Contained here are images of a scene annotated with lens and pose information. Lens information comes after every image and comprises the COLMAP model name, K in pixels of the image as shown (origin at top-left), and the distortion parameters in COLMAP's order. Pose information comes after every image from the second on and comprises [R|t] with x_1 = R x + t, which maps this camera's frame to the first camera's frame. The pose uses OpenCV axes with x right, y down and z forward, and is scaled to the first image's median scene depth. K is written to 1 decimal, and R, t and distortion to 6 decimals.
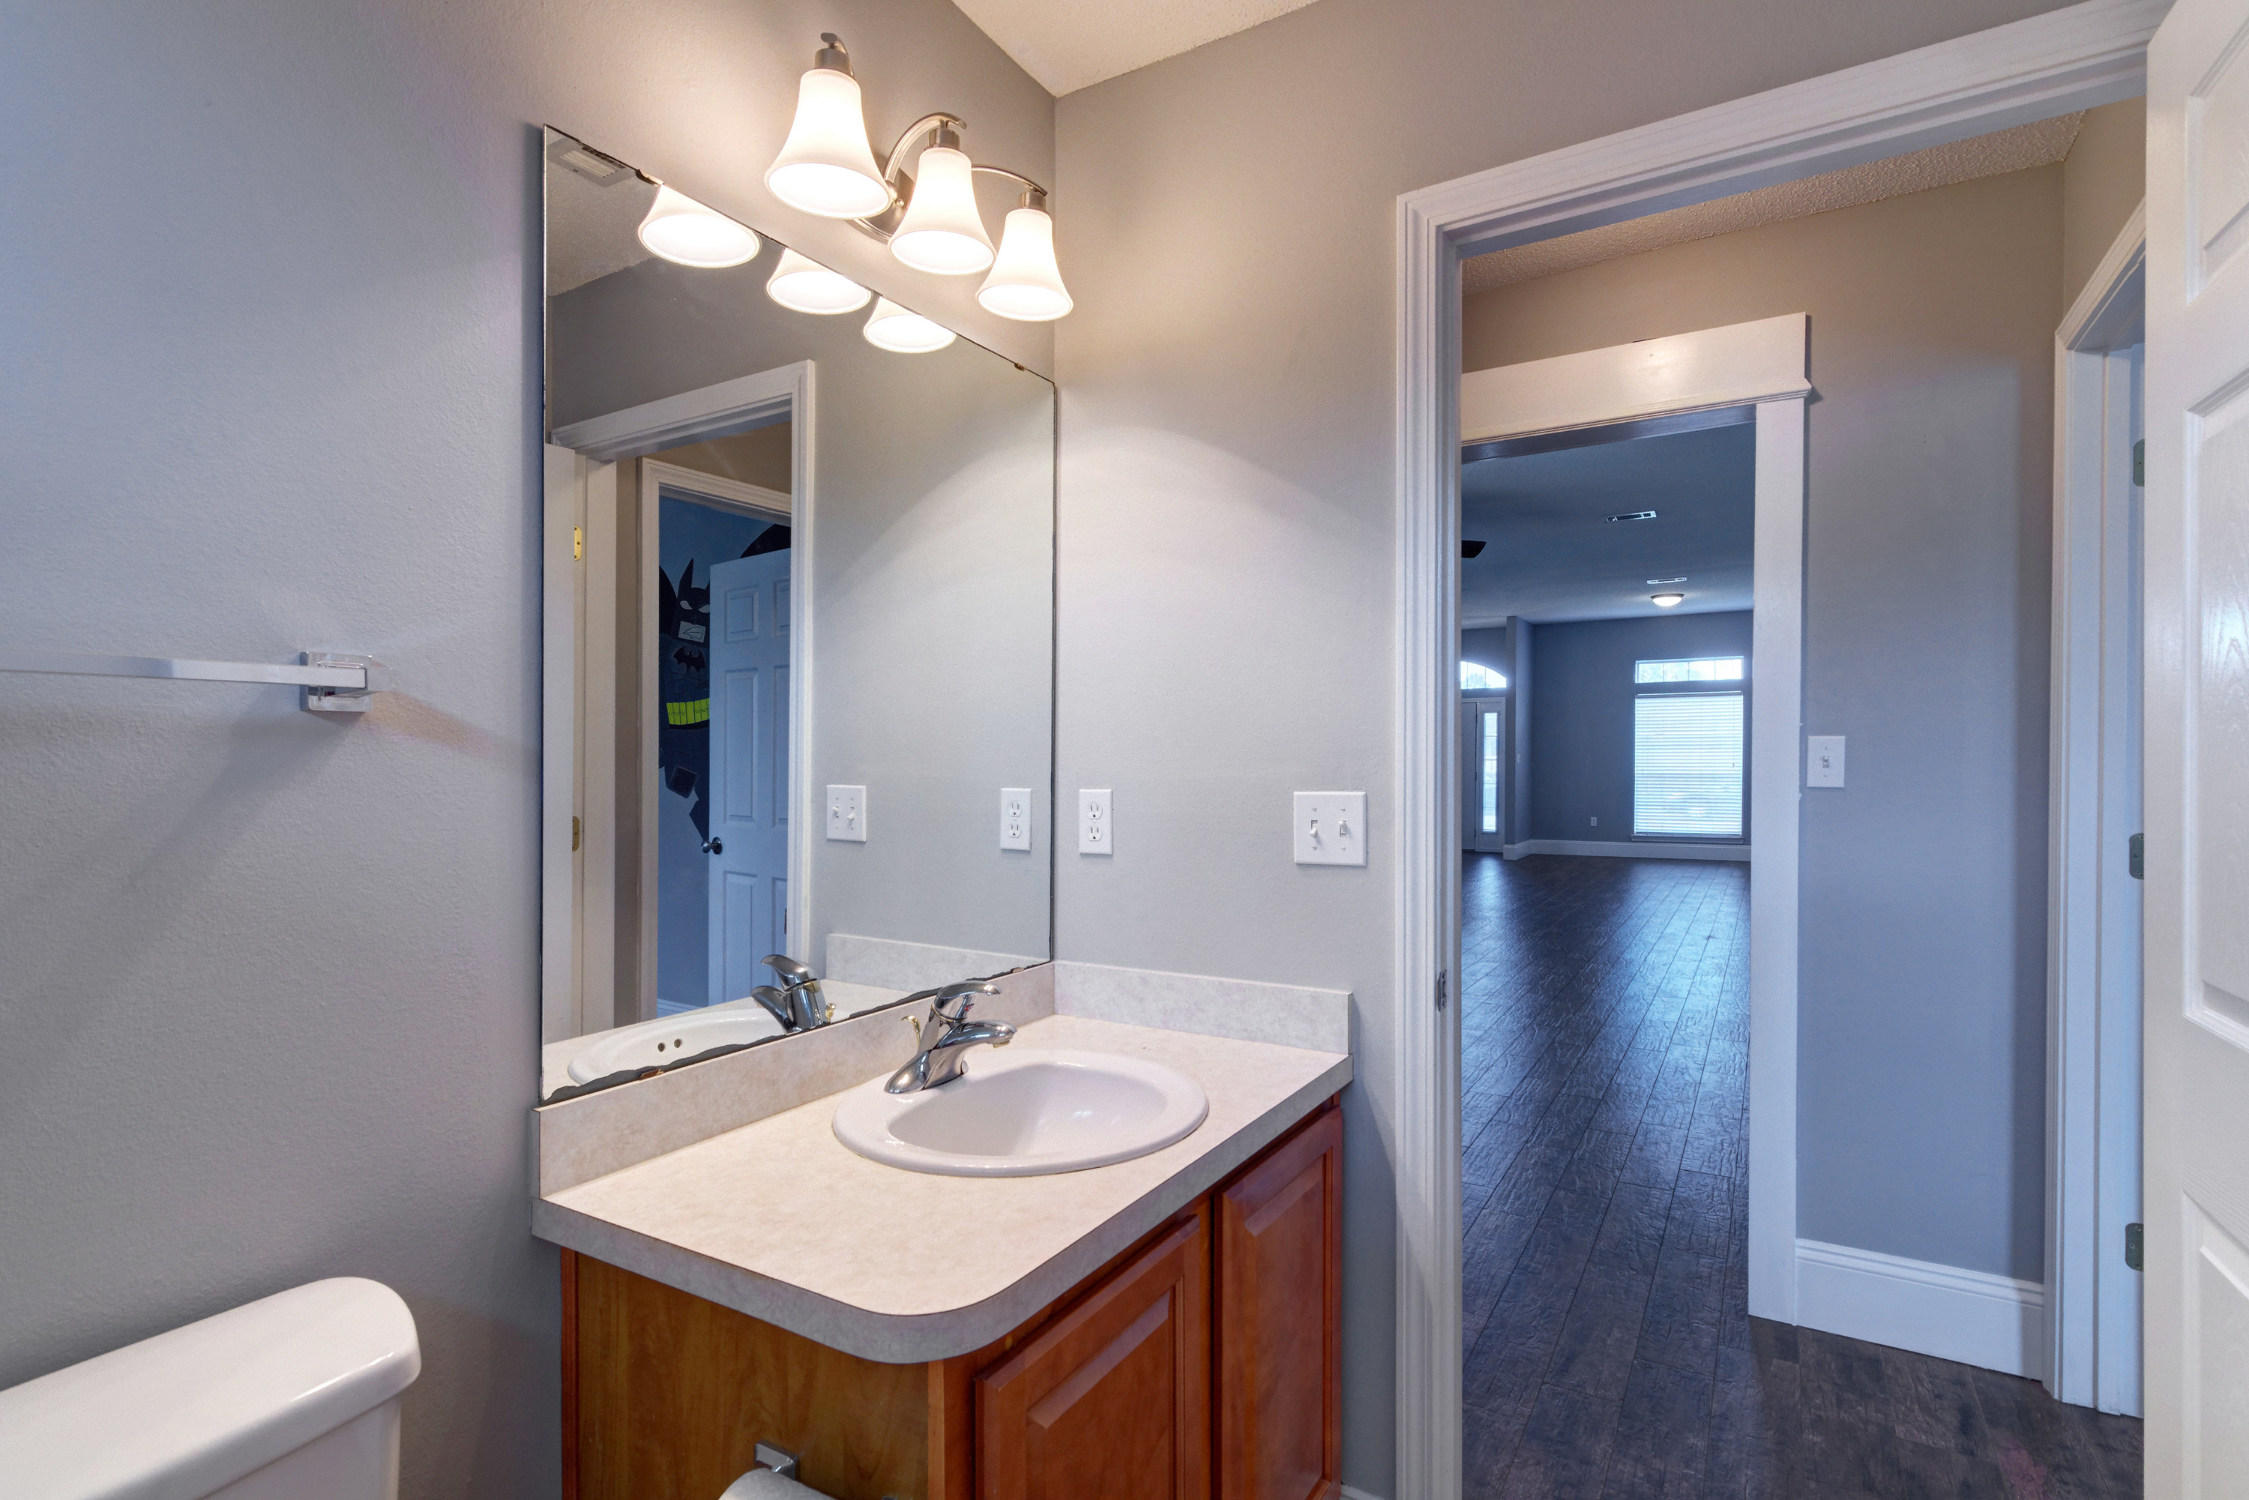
lens RADIAL K [[1078.4, 0, 1124.5], [0, 1078.4, 750.0], [0, 0, 1]] dist [-0.002435, -0.000465]
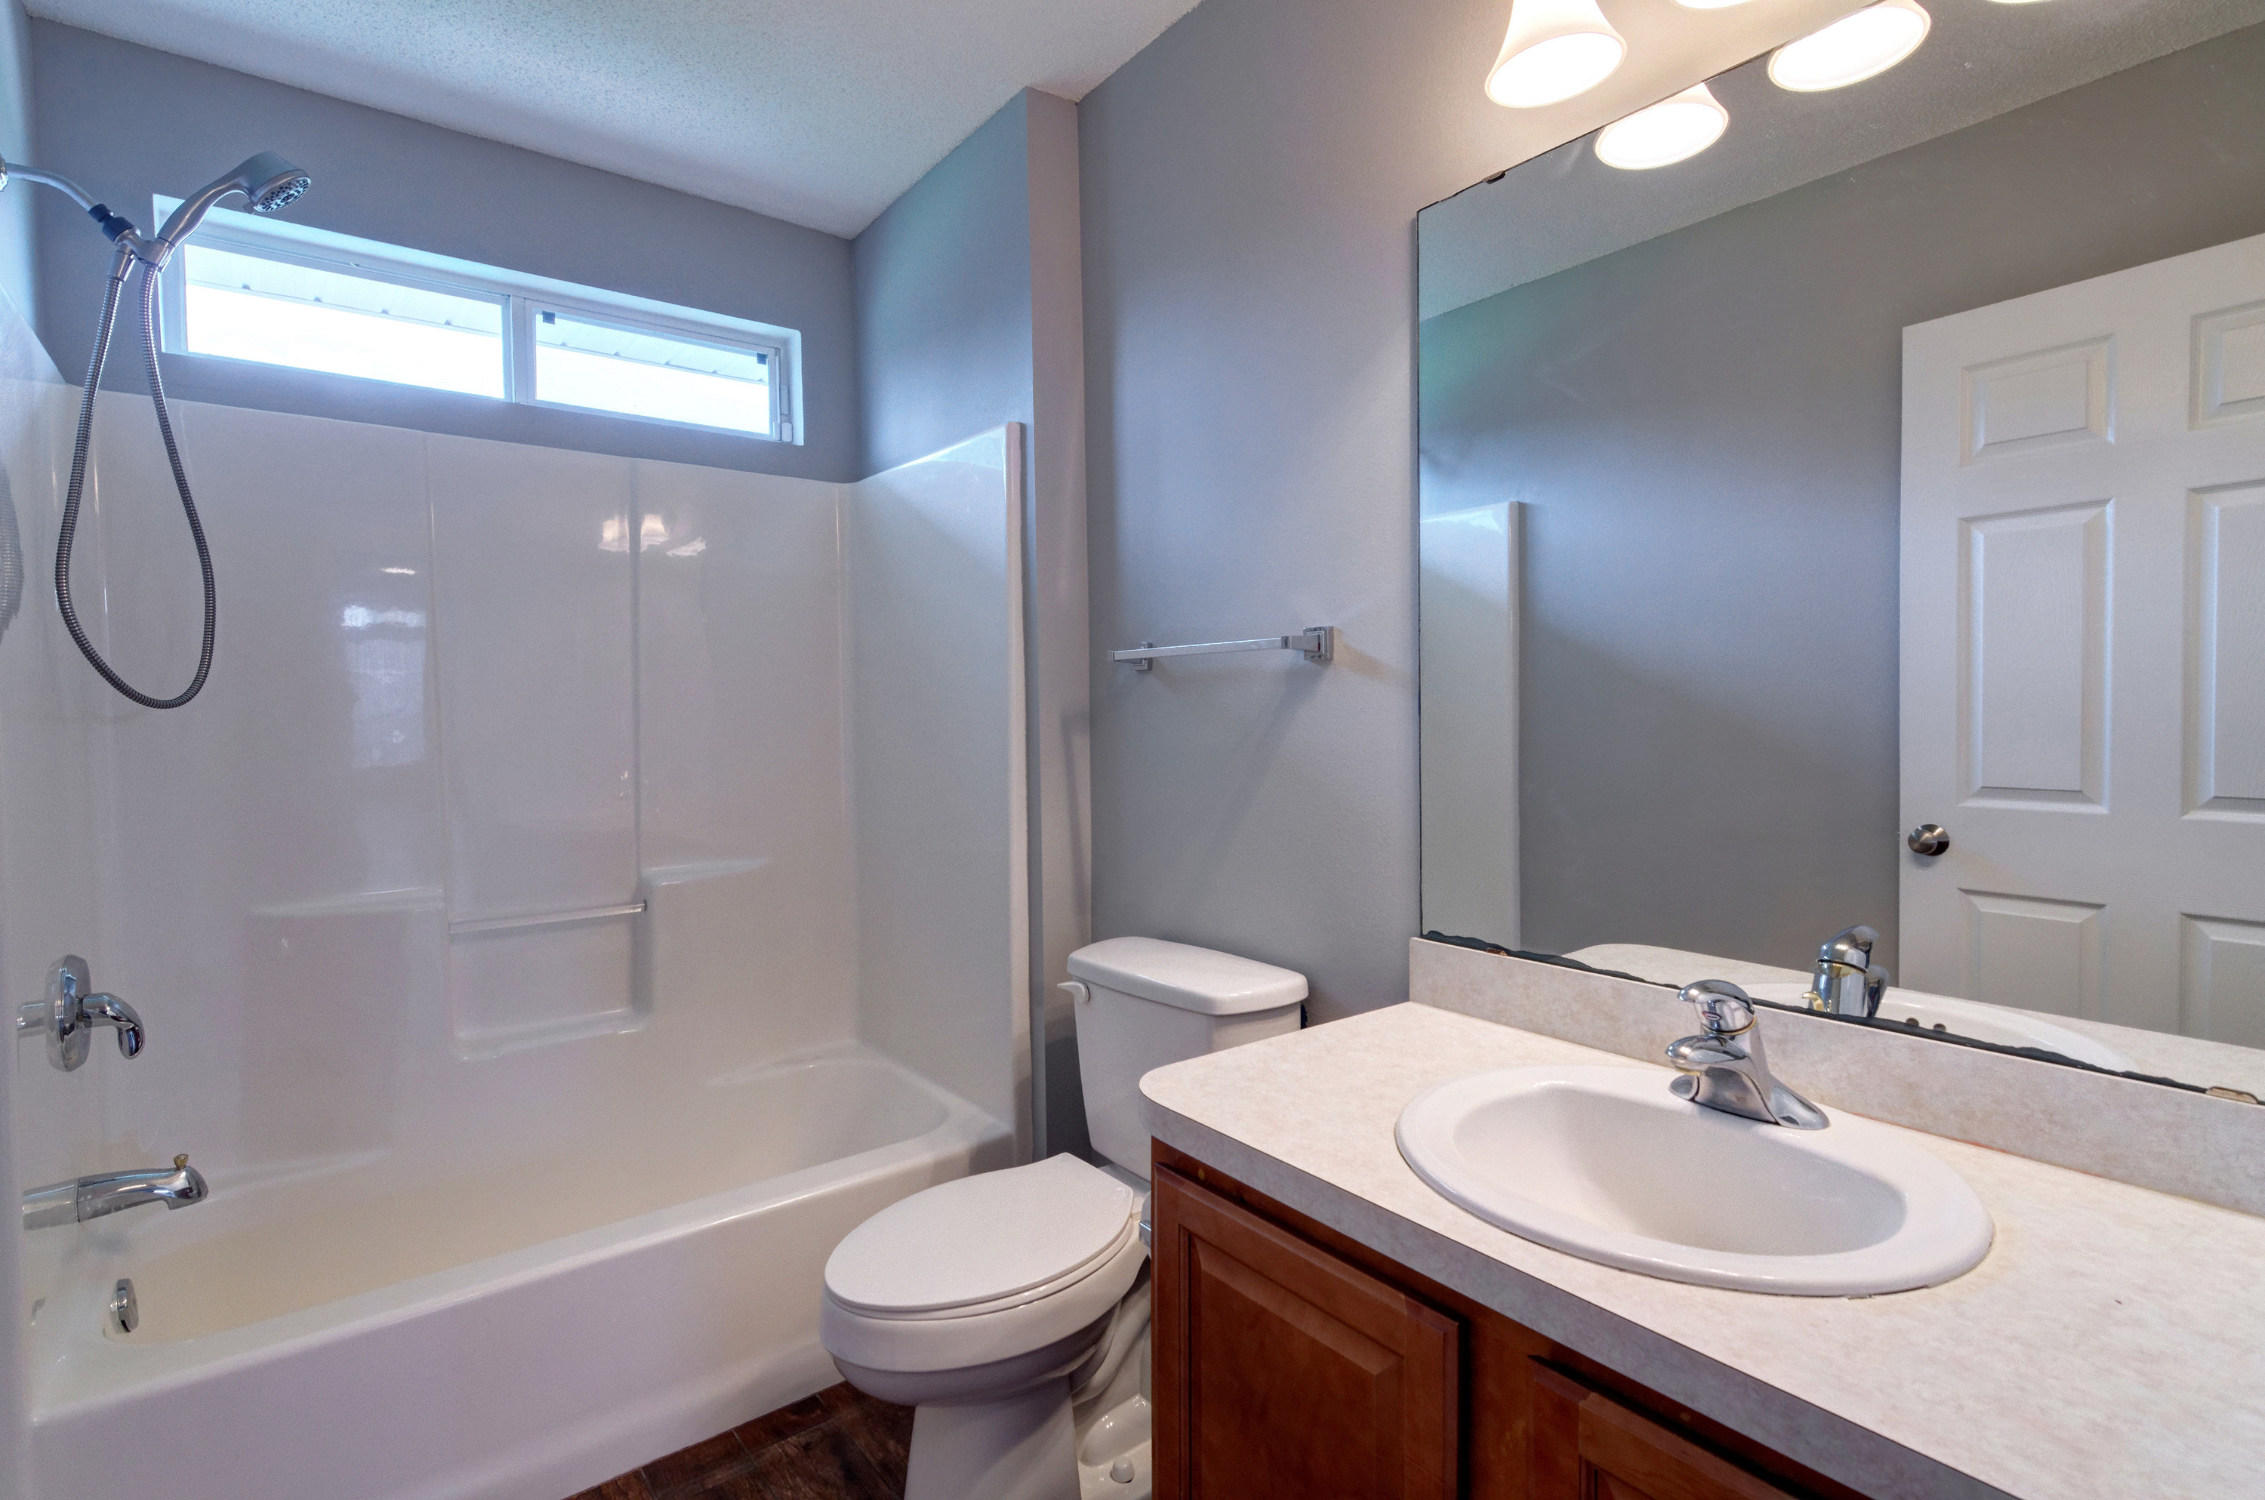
lens RADIAL K [[1081.6, 0, 1126.2], [0, 1081.6, 748.6], [0, 0, 1]] dist [0.005676, 0.000353]
pose [[-0.373770, 0.038213, -0.926734, 0.869595], [0.020476, 0.999247, 0.032945, 0.035947], [0.927295, -0.006662, -0.374271, 1.170376]]
